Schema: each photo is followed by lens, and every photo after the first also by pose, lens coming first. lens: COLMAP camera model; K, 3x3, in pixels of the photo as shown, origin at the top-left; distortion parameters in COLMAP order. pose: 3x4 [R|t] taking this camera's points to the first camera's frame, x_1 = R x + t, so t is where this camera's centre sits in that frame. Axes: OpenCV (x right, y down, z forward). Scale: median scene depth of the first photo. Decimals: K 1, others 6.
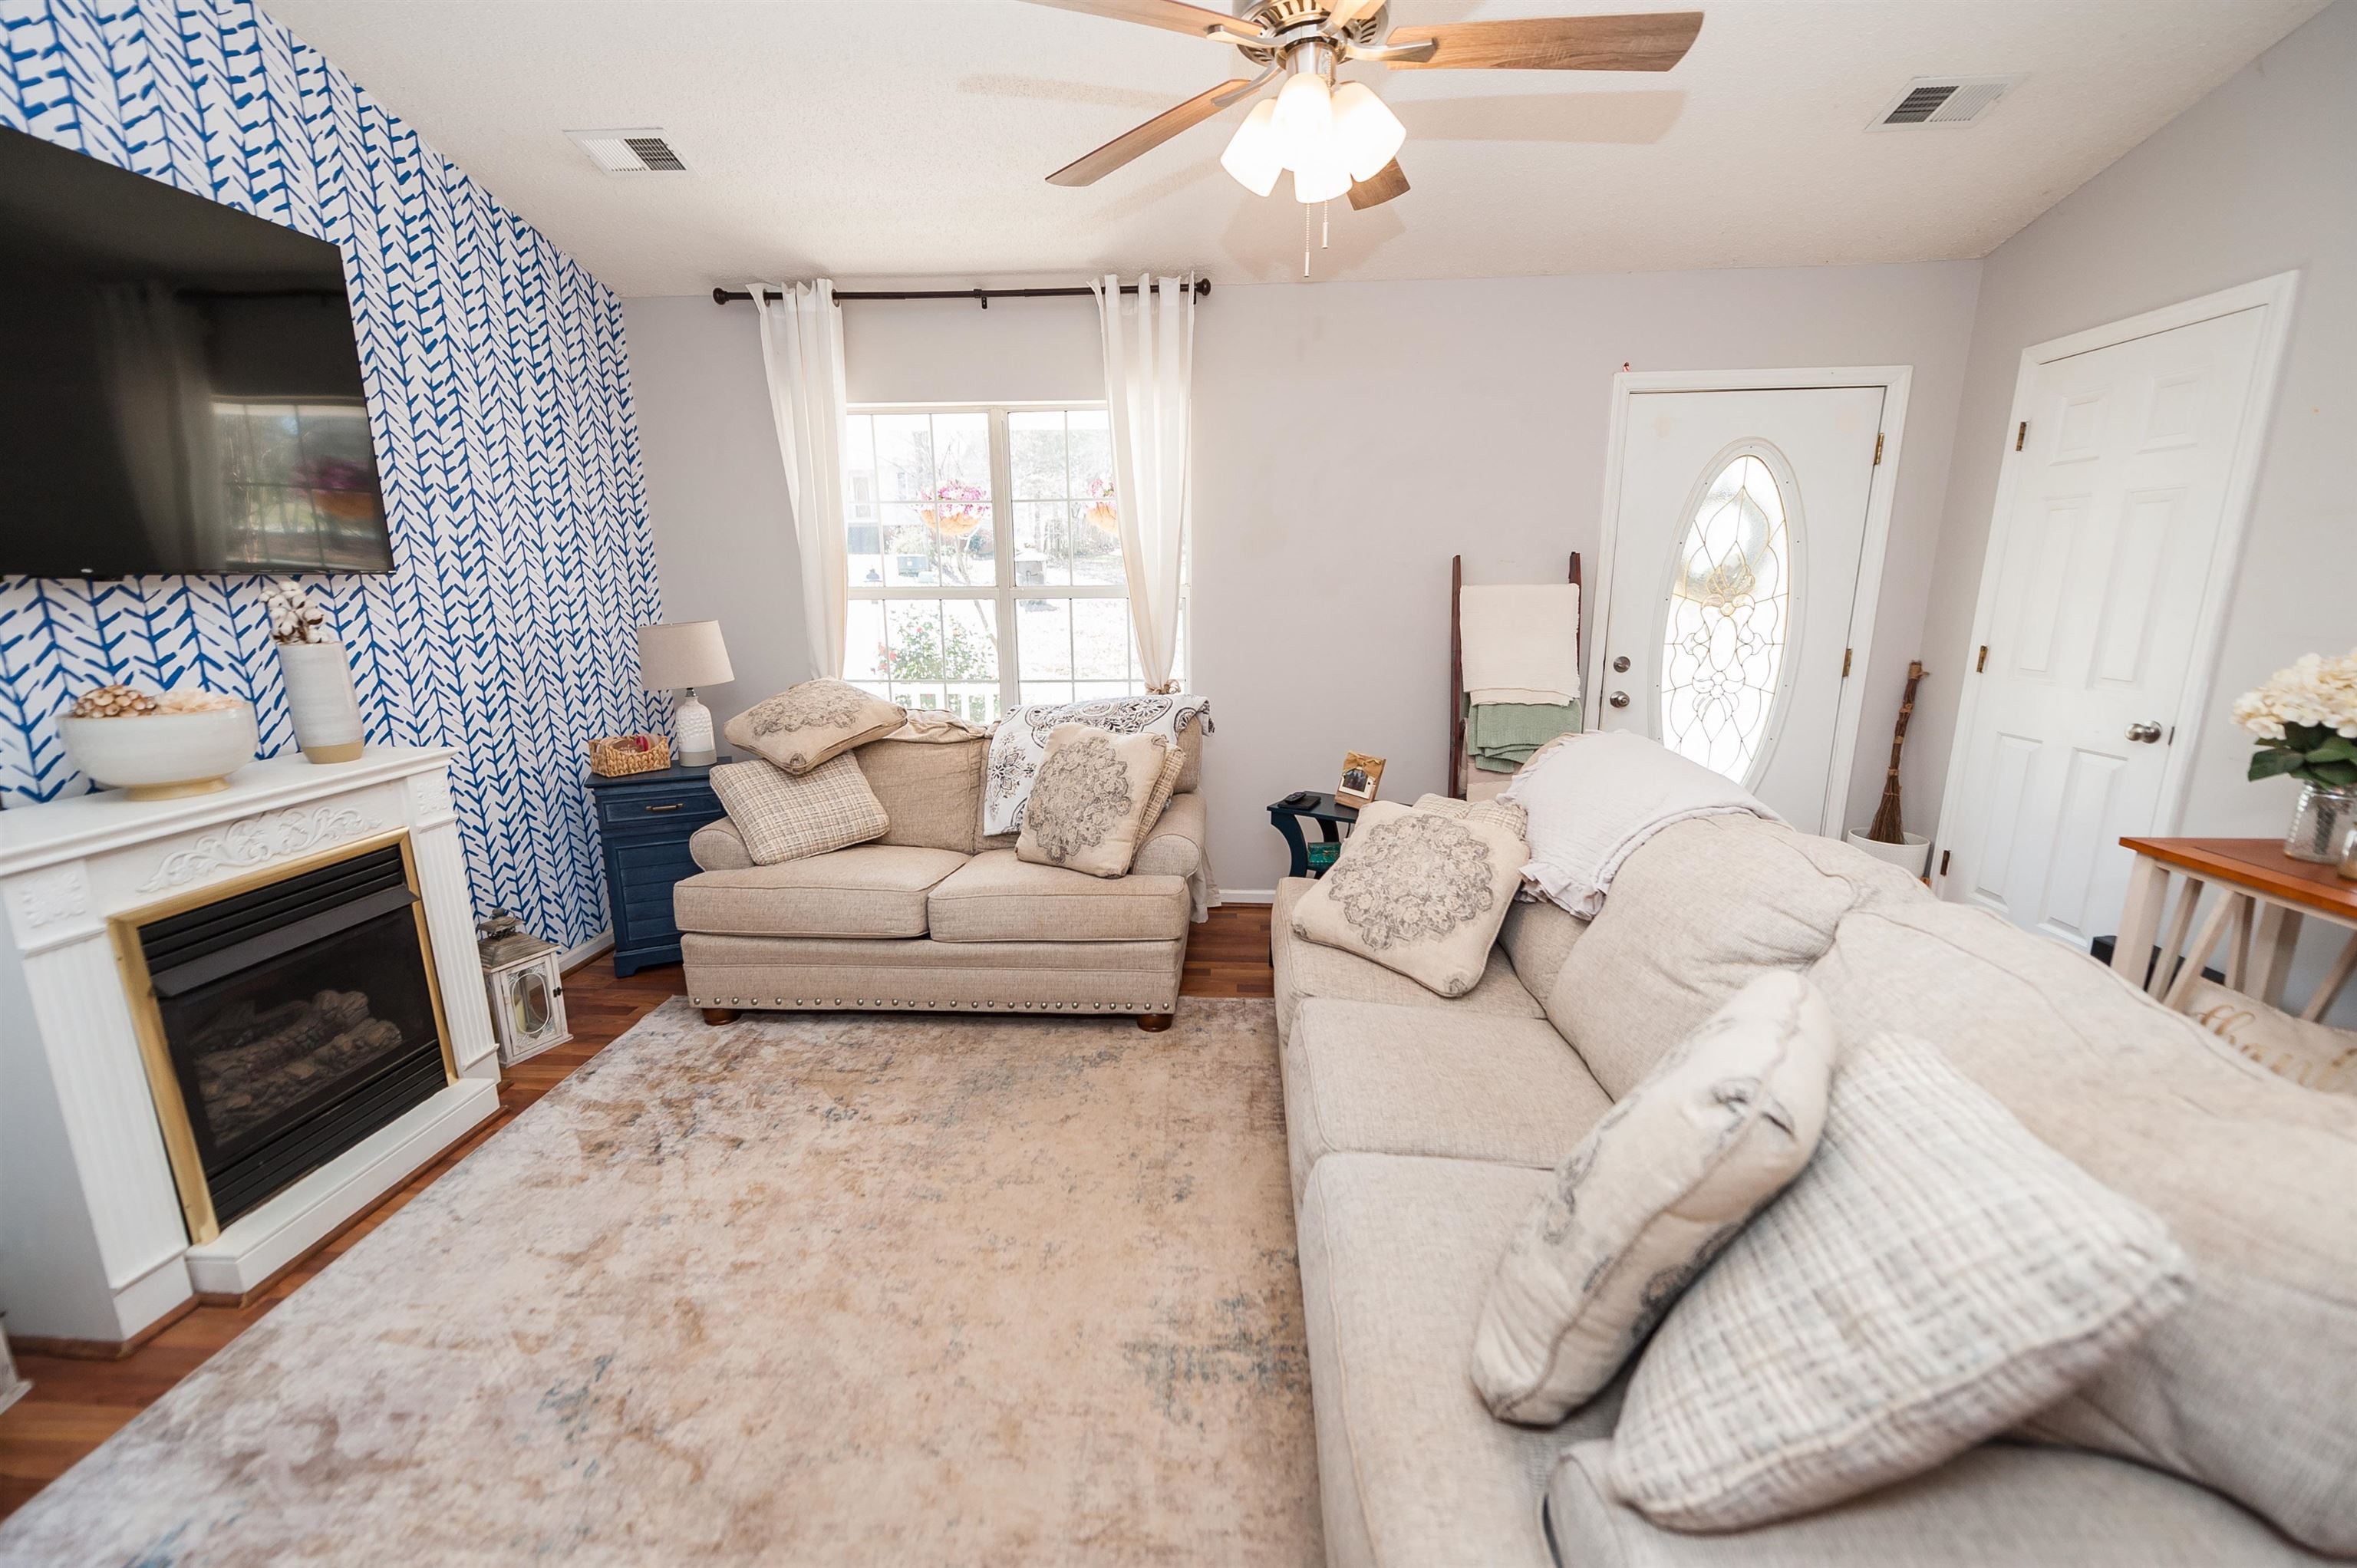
lens RADIAL K [[923.4, 0, 1184.4], [0, 923.4, 790.3], [0, 0, 1]] dist [0.012291, -0.005552]
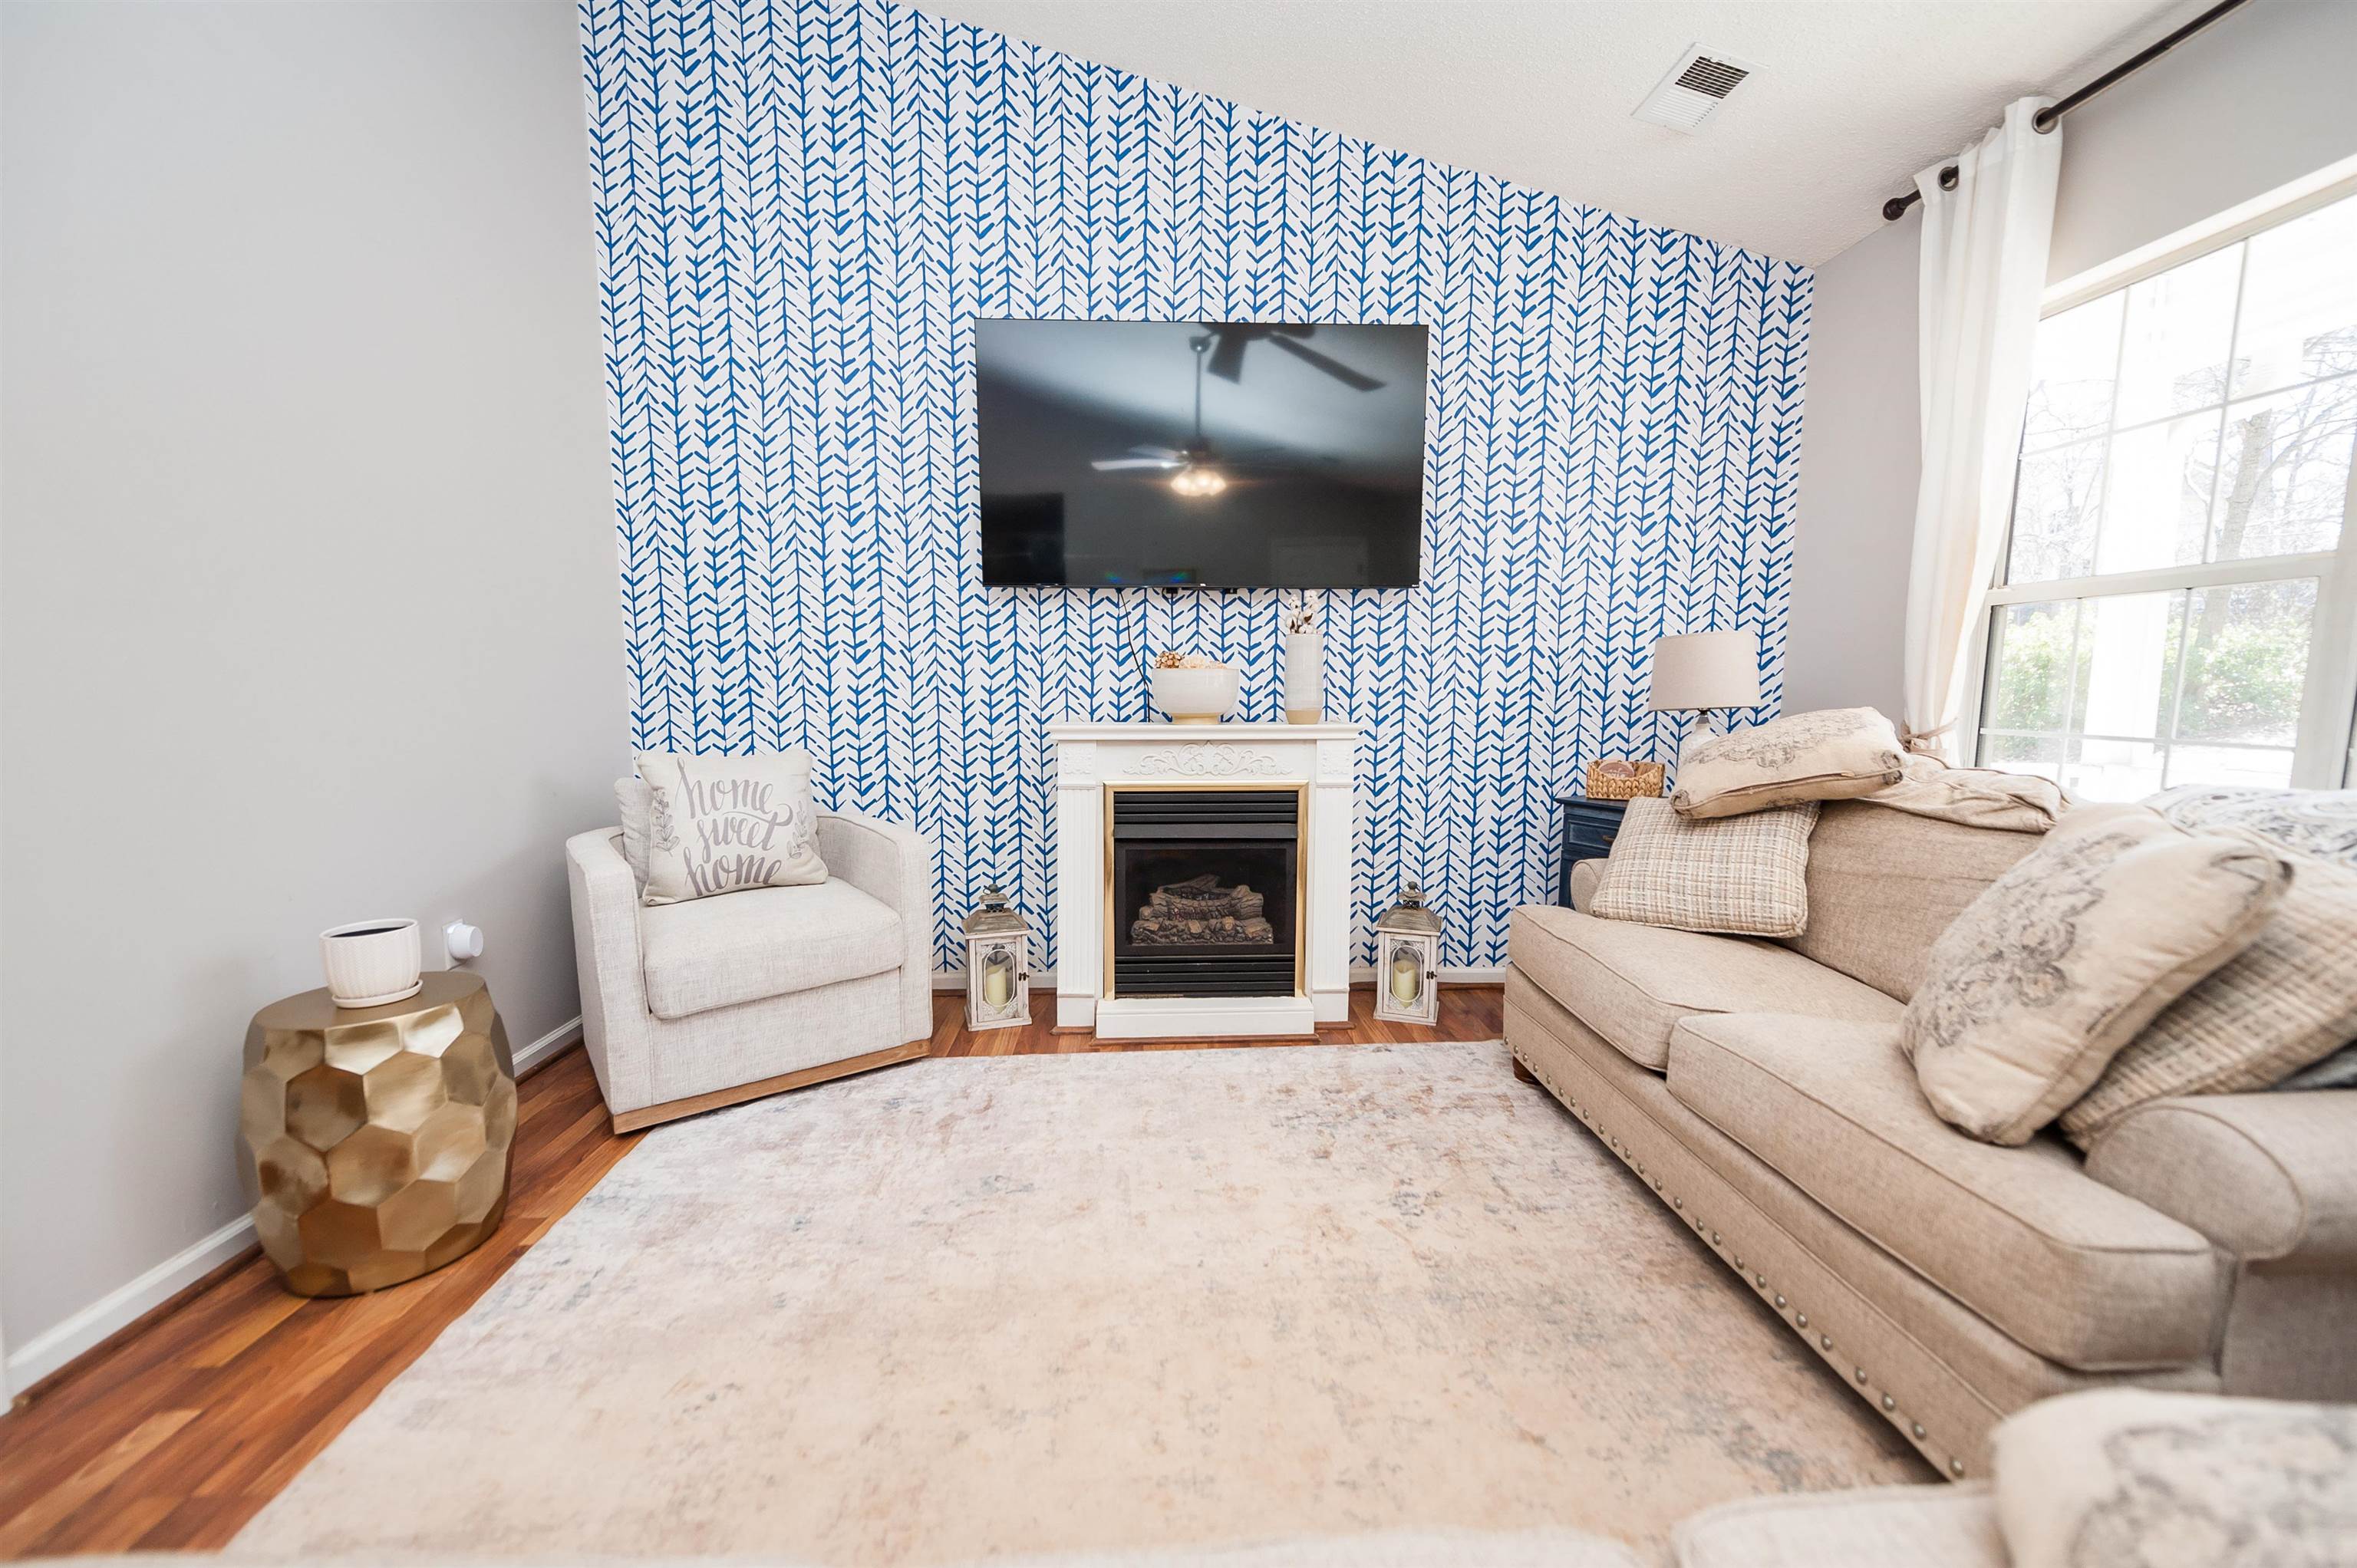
lens RADIAL K [[923.4, 0, 1184.4], [0, 923.4, 790.3], [0, 0, 1]] dist [0.012291, -0.005552]
pose [[0.103676, 0.122511, -0.987037, 0.301944], [-0.222980, 0.969988, 0.096974, -0.024849], [0.969294, 0.210035, 0.127882, 0.555681]]
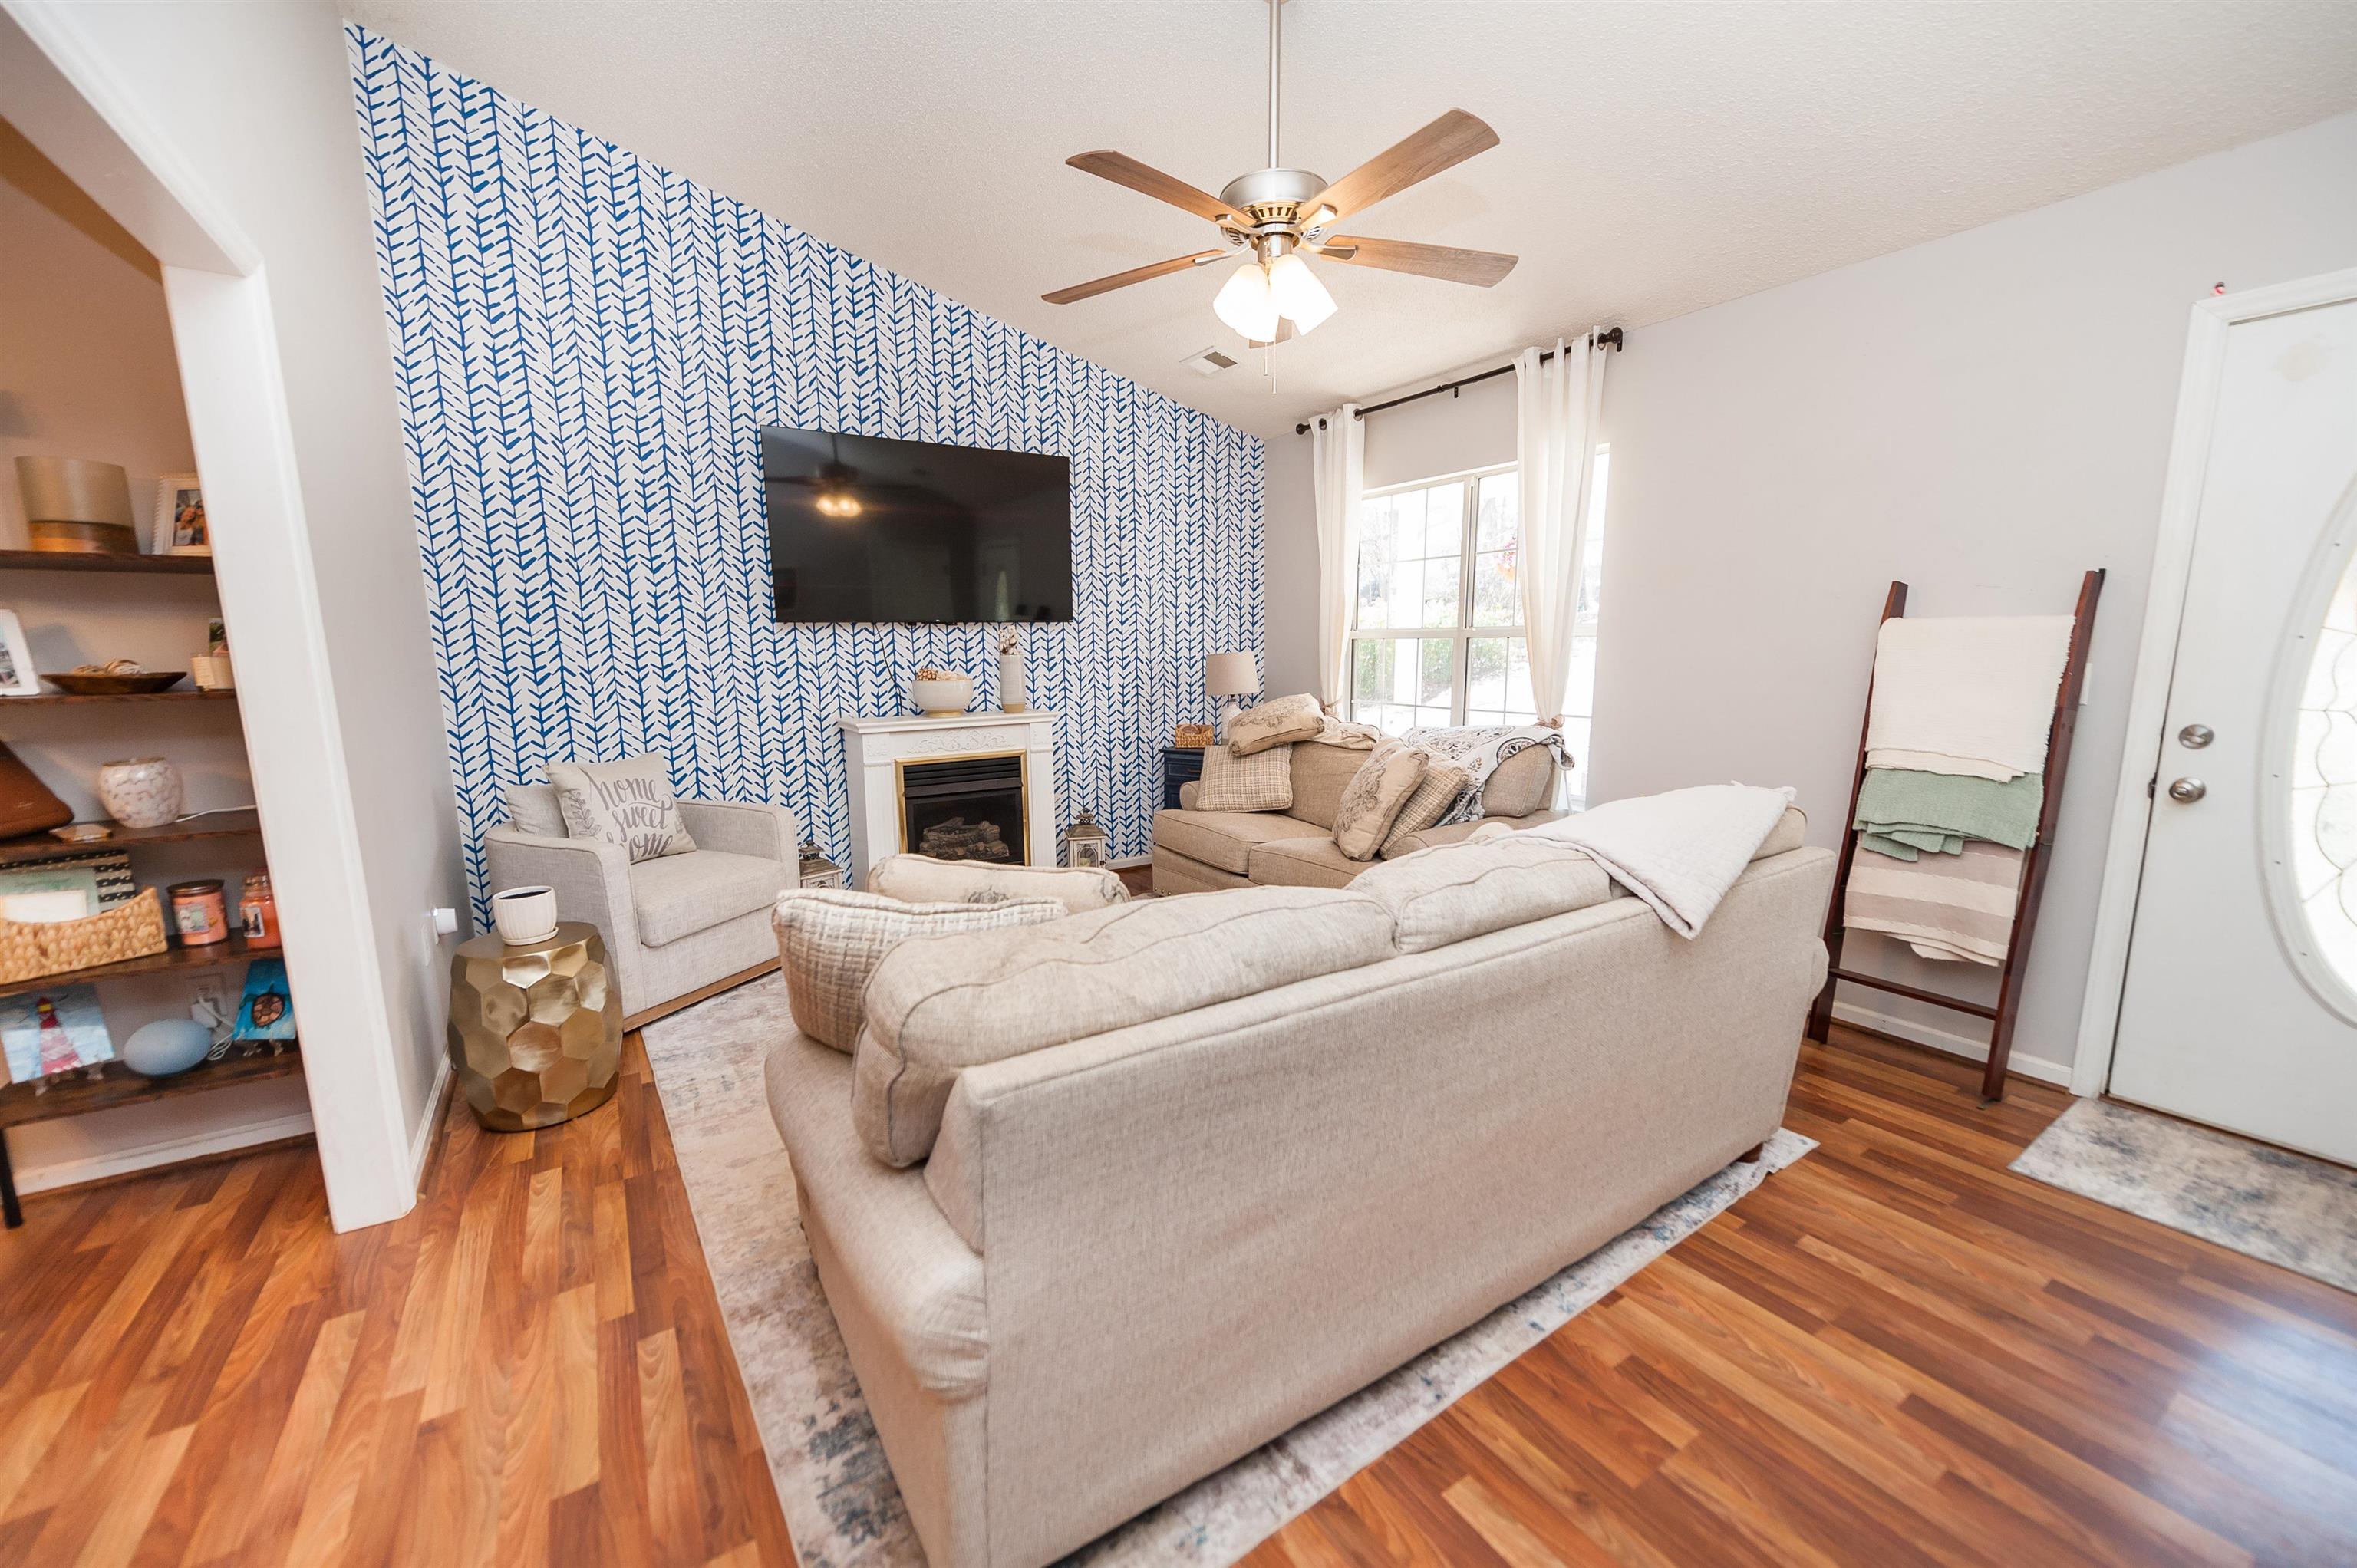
lens RADIAL K [[911.4, 0, 1195.4], [0, 911.4, 791.9], [0, 0, 1]] dist [0.001224, -0.000096]
pose [[0.598516, 0.132924, -0.790007, 0.740785], [-0.172889, 0.984332, 0.034639, 0.000217], [0.782233, 0.115852, 0.612119, 0.090756]]
